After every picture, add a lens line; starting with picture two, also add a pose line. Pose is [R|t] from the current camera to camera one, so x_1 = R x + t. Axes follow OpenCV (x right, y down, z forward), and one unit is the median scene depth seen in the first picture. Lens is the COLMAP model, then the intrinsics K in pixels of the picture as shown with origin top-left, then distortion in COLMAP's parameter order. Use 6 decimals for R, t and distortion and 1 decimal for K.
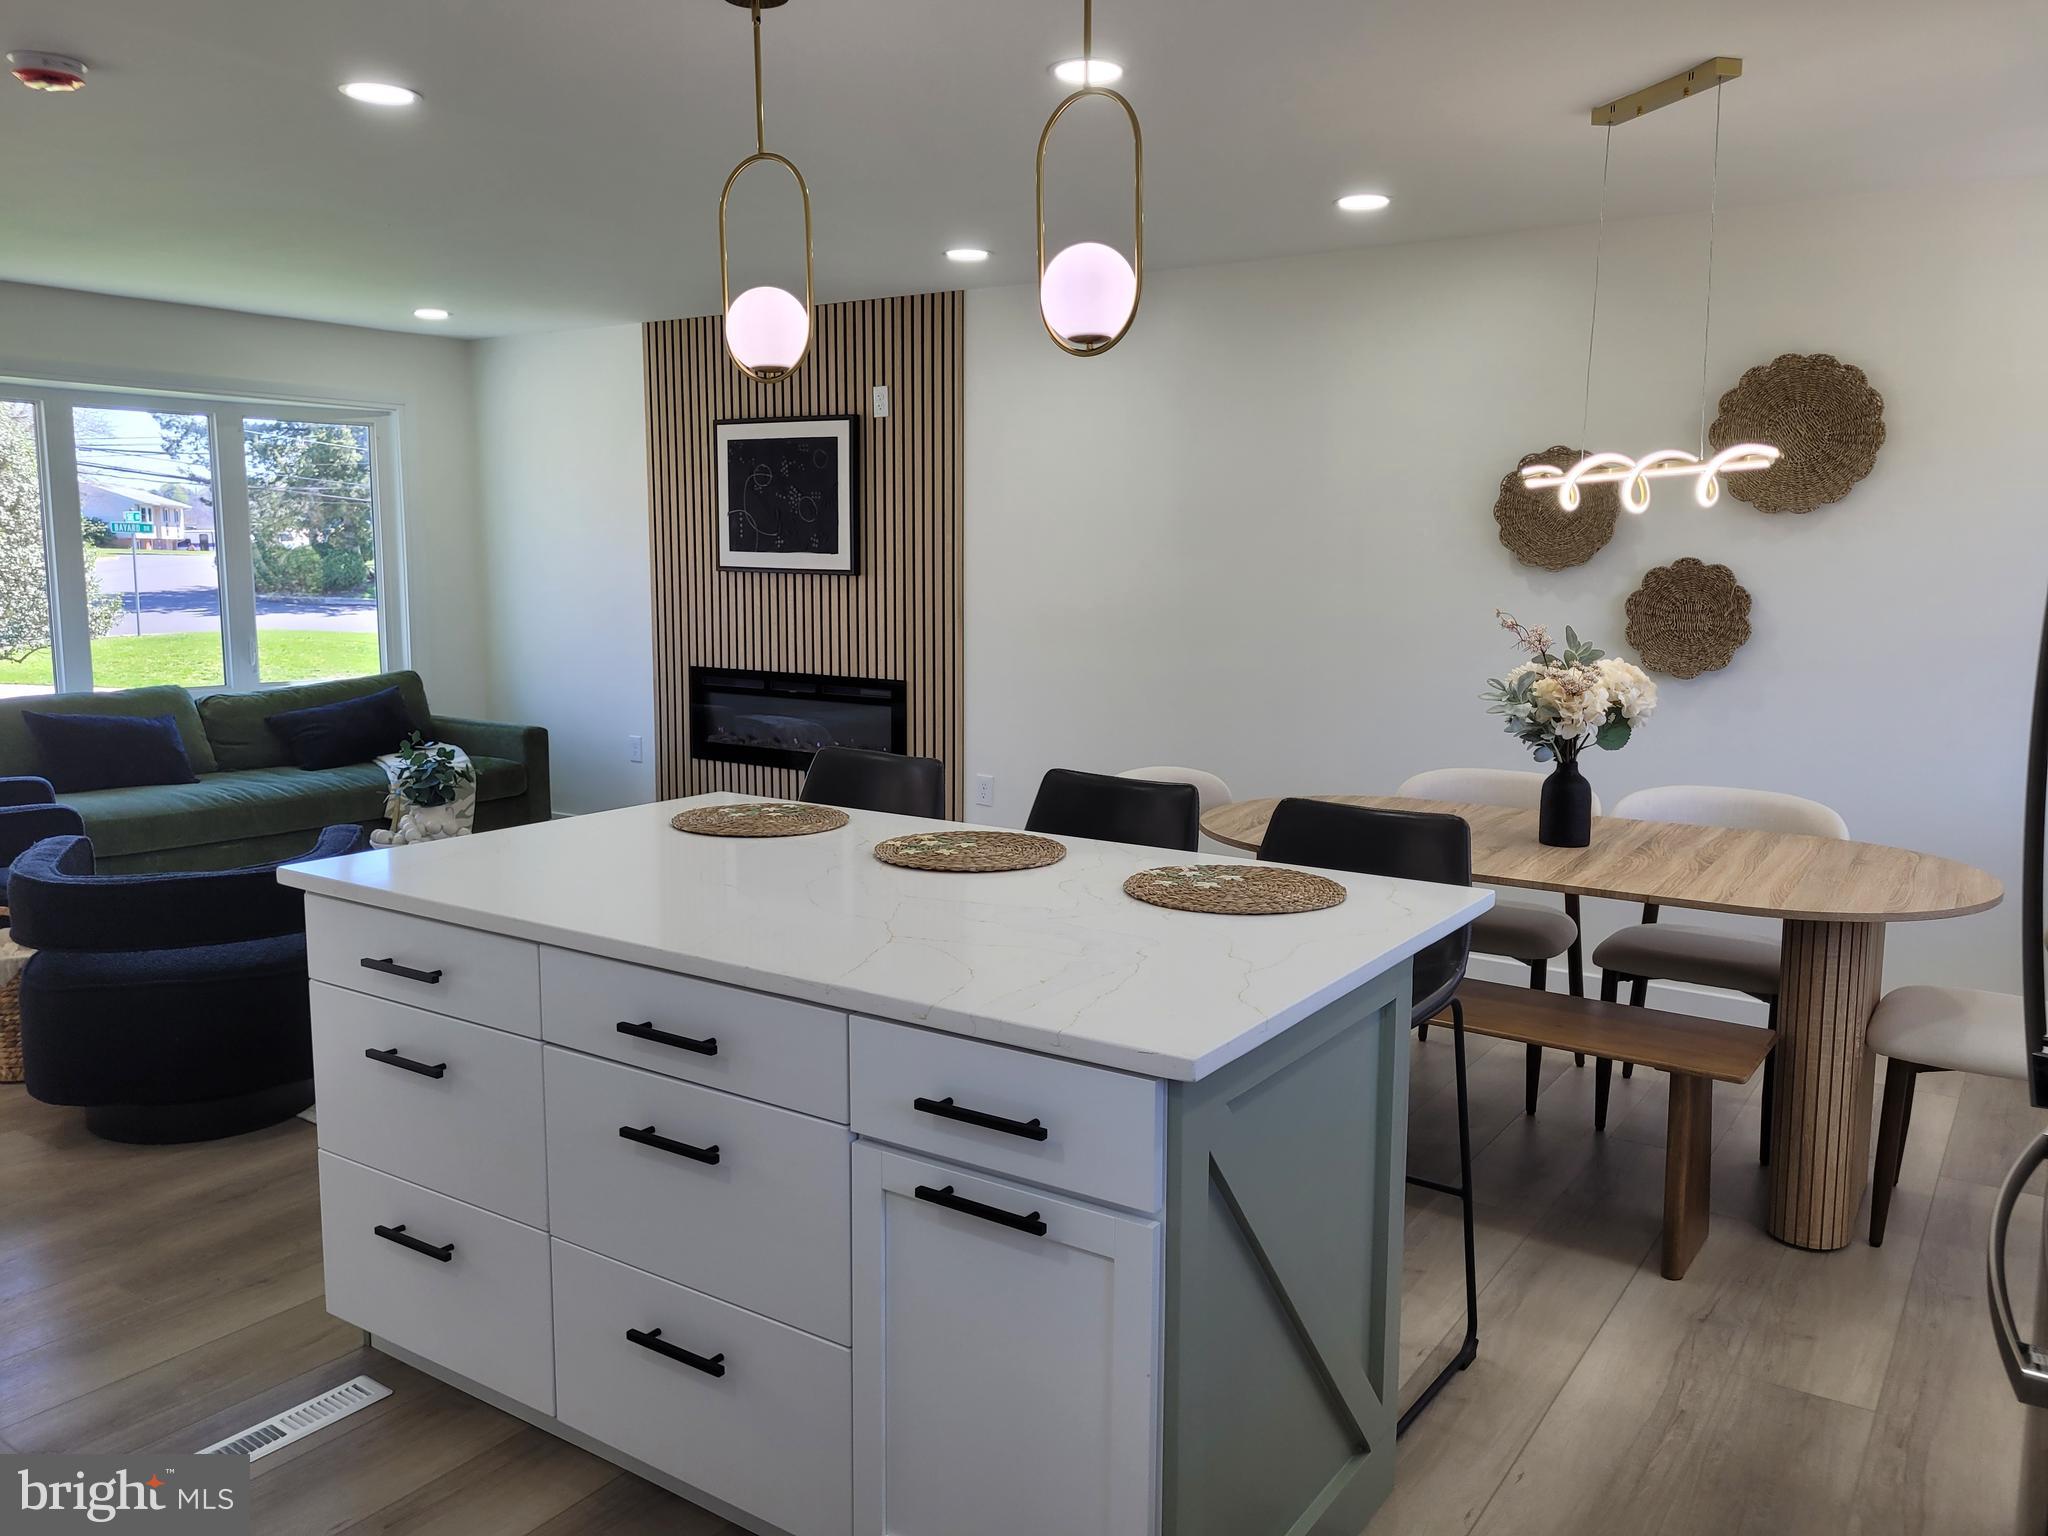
lens RADIAL K [[1543.5, 0, 1019.8], [0, 1543.5, 777.6], [0, 0, 1]] dist [0.014593, 0.007203]
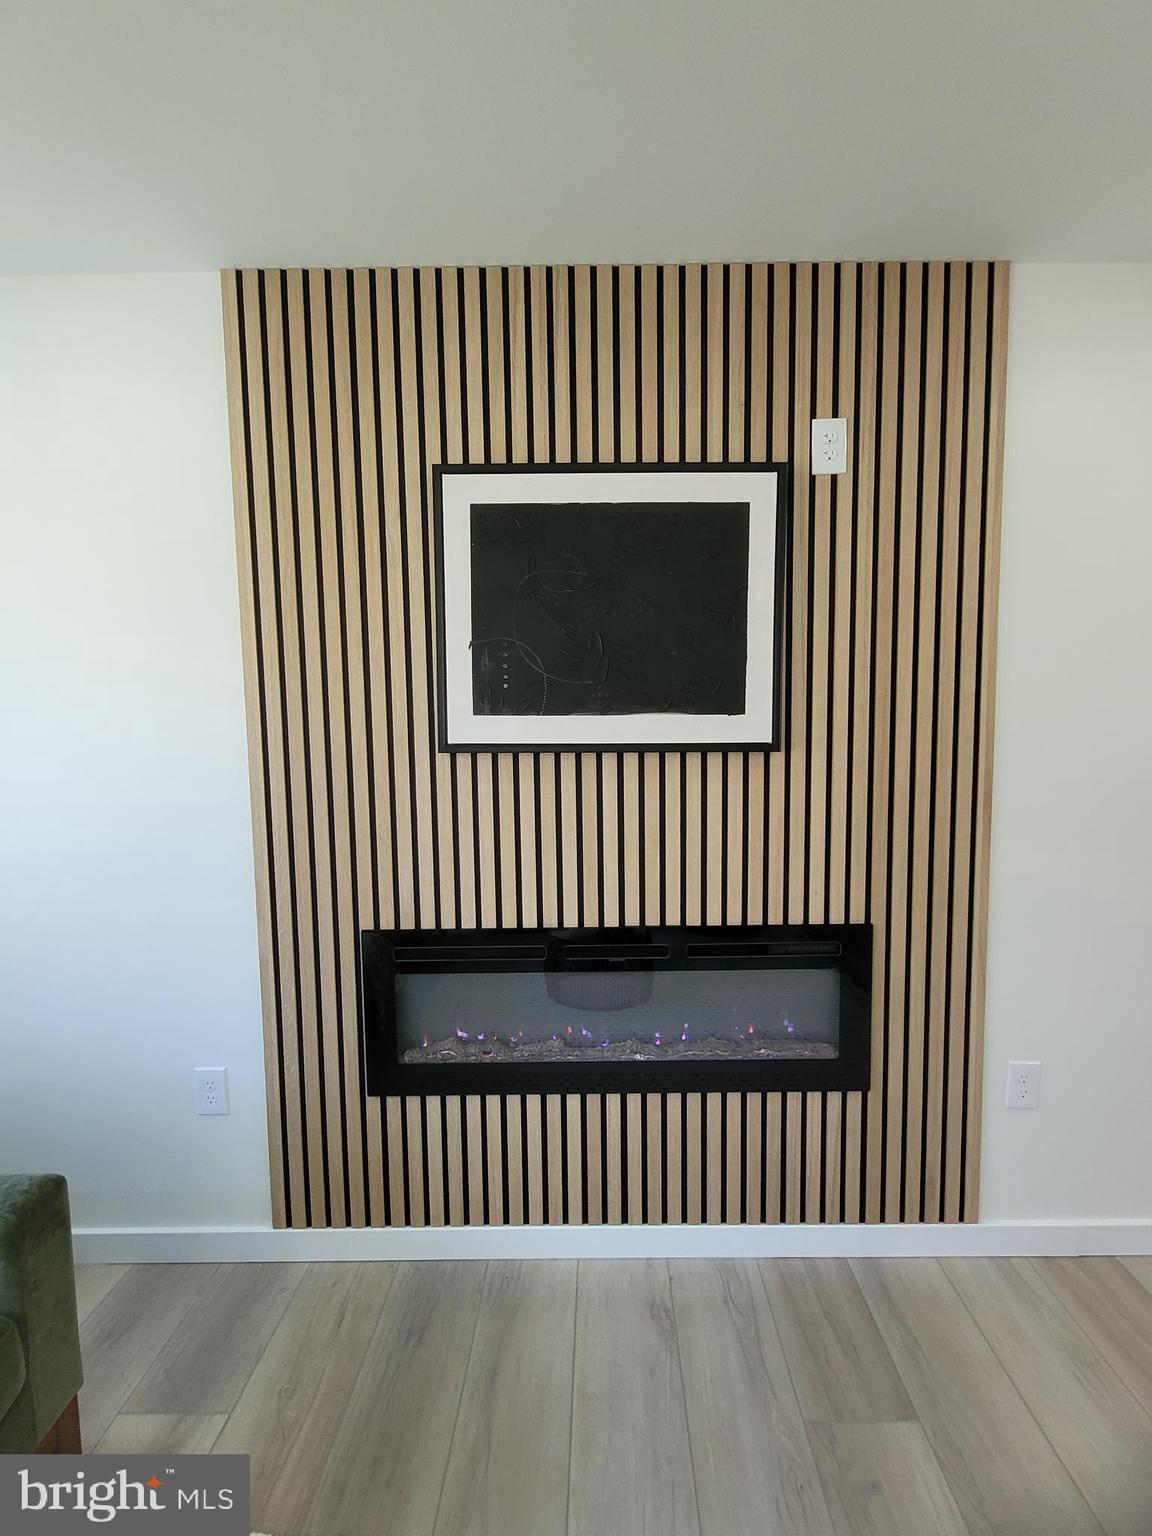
lens RADIAL K [[710.0, 0, 582.8], [0, 710.0, 773.8], [0, 0, 1]] dist [-0.004388, -0.000020]
pose [[0.827039, -0.065827, 0.558277, -0.303199], [0.102385, 0.994148, -0.034455, -0.117755], [-0.552742, 0.085655, 0.828939, 0.802609]]
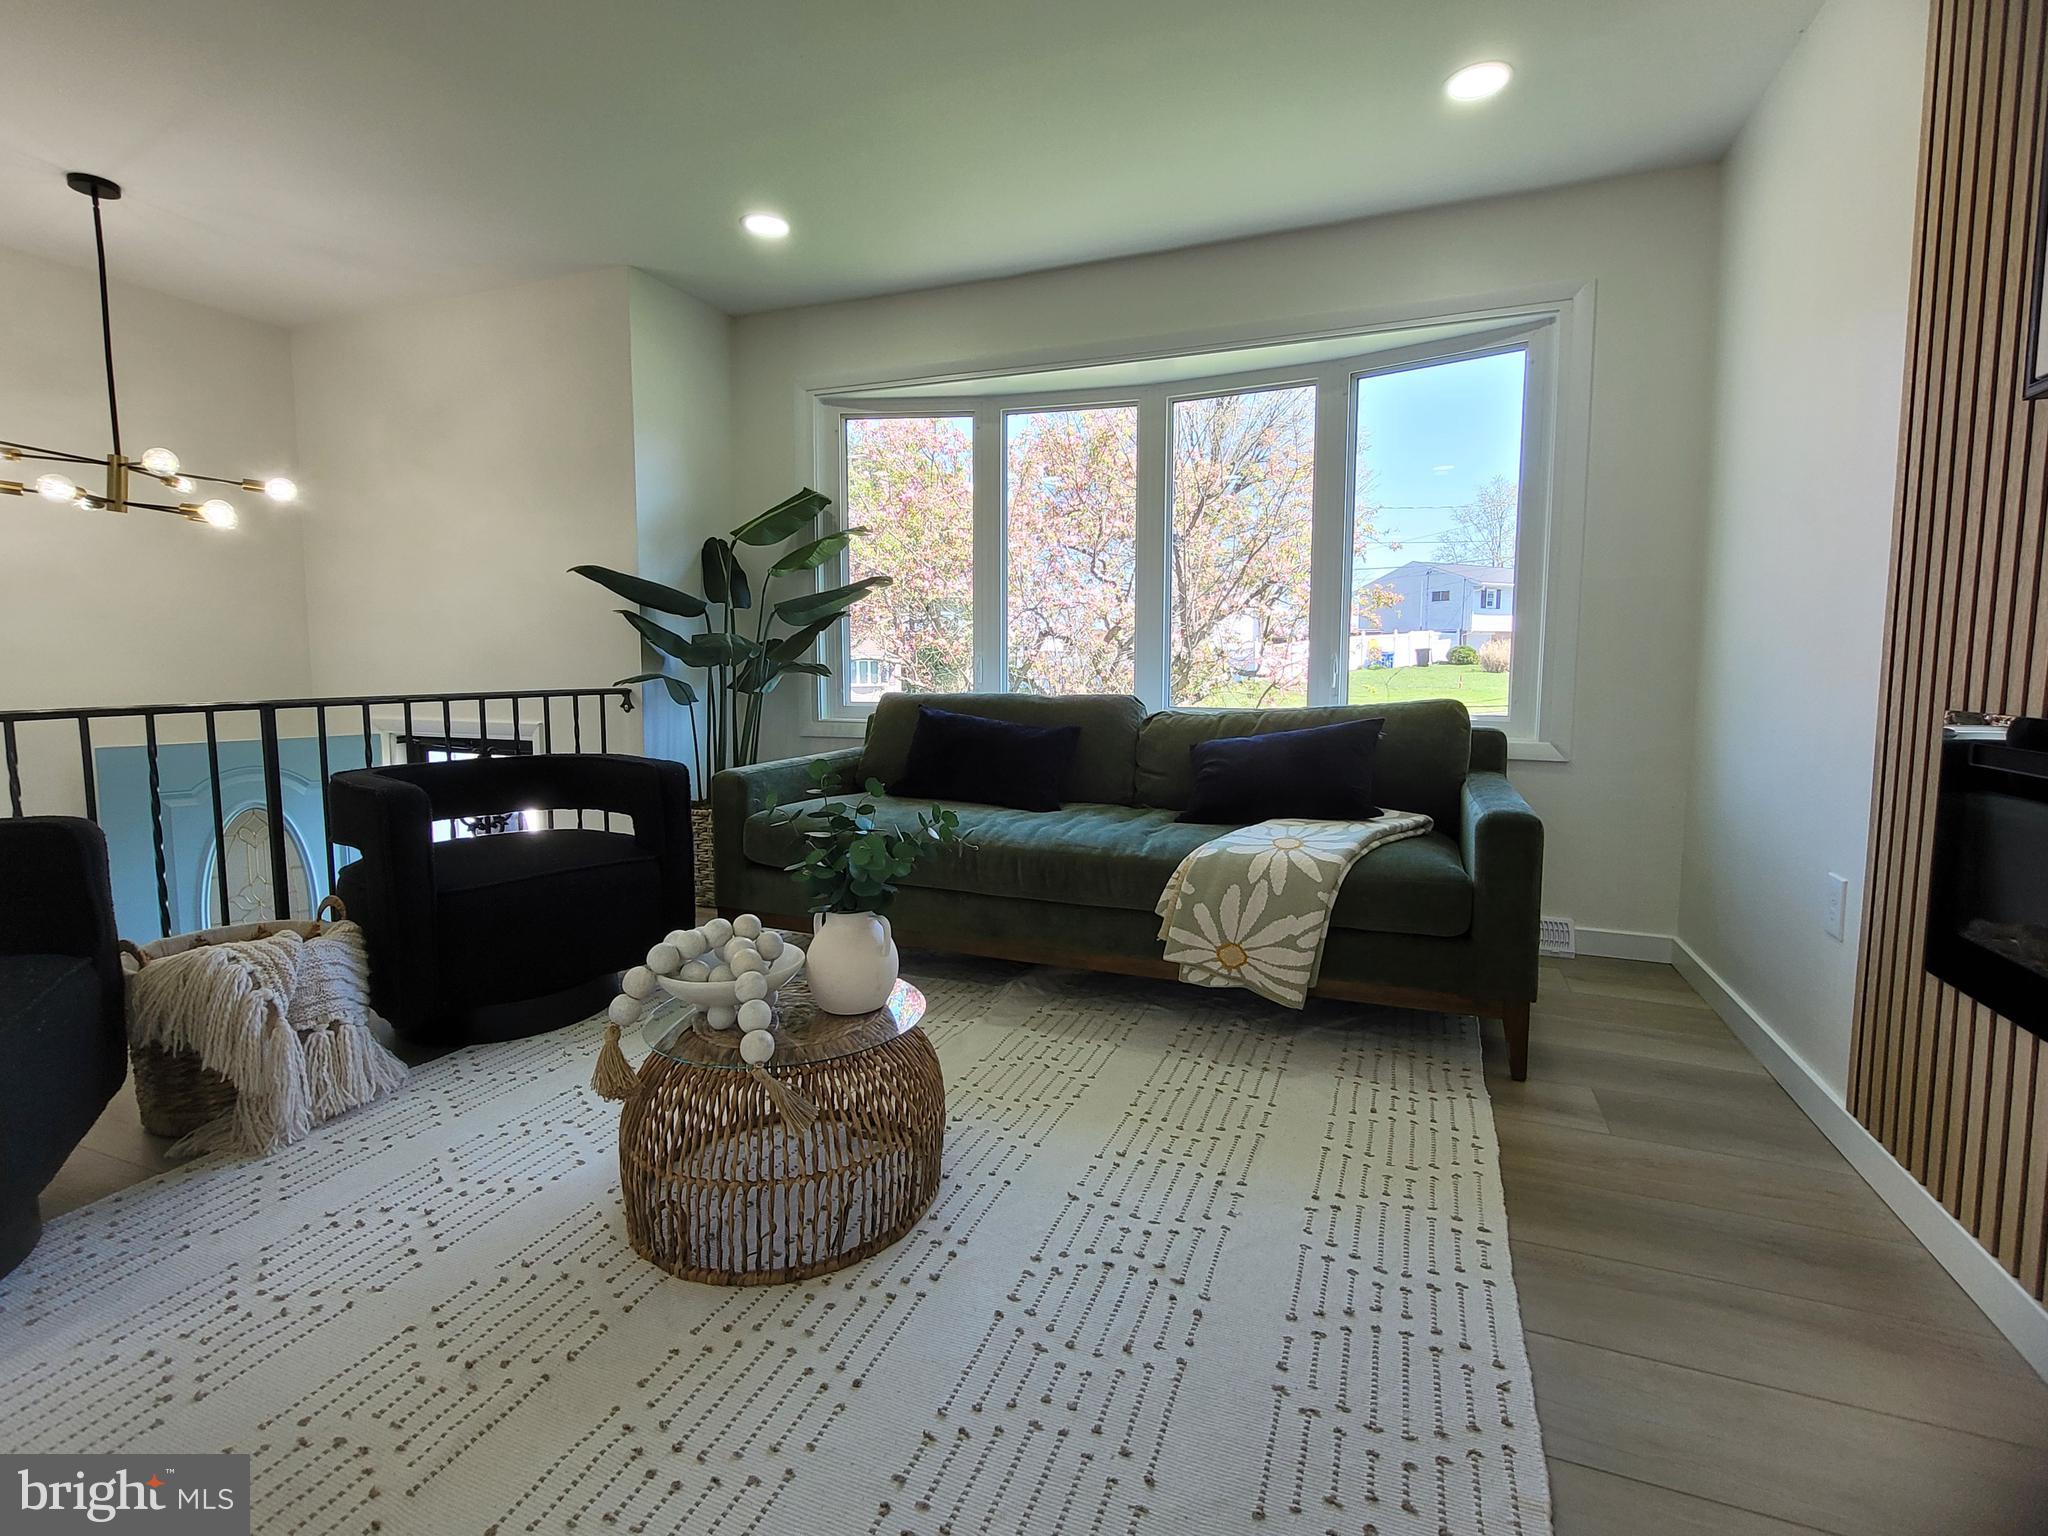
lens RADIAL K [[946.7, 0, 1024.4], [0, 946.7, 741.1], [0, 0, 1]] dist [-0.004388, -0.000020]
pose [[0.224661, 0.077122, -0.971380, -0.056844], [-0.141122, 0.988929, 0.045877, -0.048951], [0.964164, 0.126776, 0.233058, 0.804116]]
